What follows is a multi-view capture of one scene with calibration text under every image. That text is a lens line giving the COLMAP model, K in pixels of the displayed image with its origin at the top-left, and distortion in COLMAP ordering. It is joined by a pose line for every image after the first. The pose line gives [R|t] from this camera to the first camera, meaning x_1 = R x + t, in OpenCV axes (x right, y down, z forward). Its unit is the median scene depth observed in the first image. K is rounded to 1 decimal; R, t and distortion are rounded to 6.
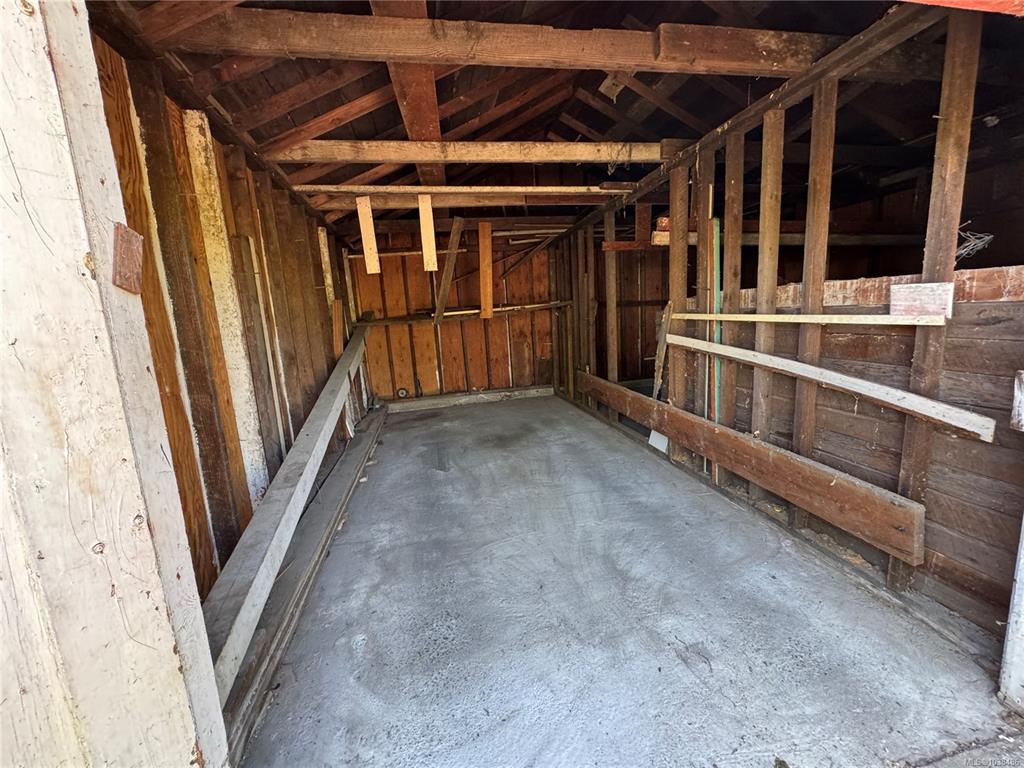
lens RADIAL K [[413.9, 0, 512.0], [0, 413.9, 384.0], [0, 0, 1]] dist [-0.002301, -0.000169]
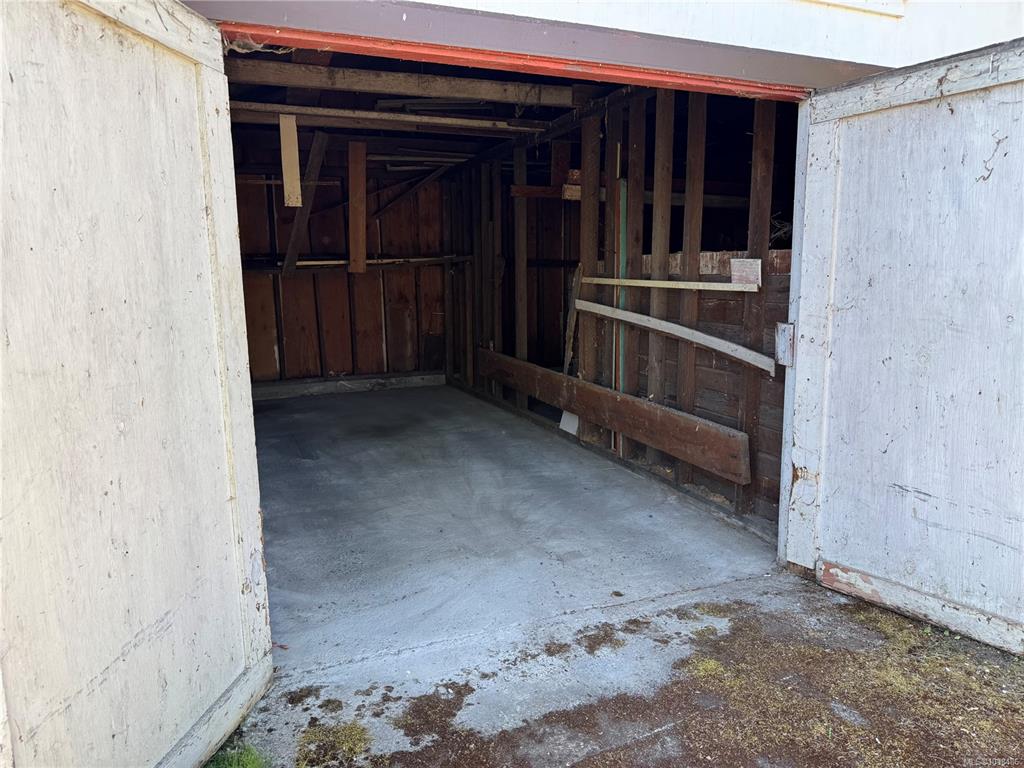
lens RADIAL K [[720.9, 0, 512.7], [0, 720.9, 395.2], [0, 0, 1]] dist [0.110129, -0.140159]
pose [[0.978858, 0.015060, 0.203986, -0.086631], [-0.014680, 0.999887, -0.003374, 0.101162], [-0.204013, 0.000308, 0.978968, -0.547028]]
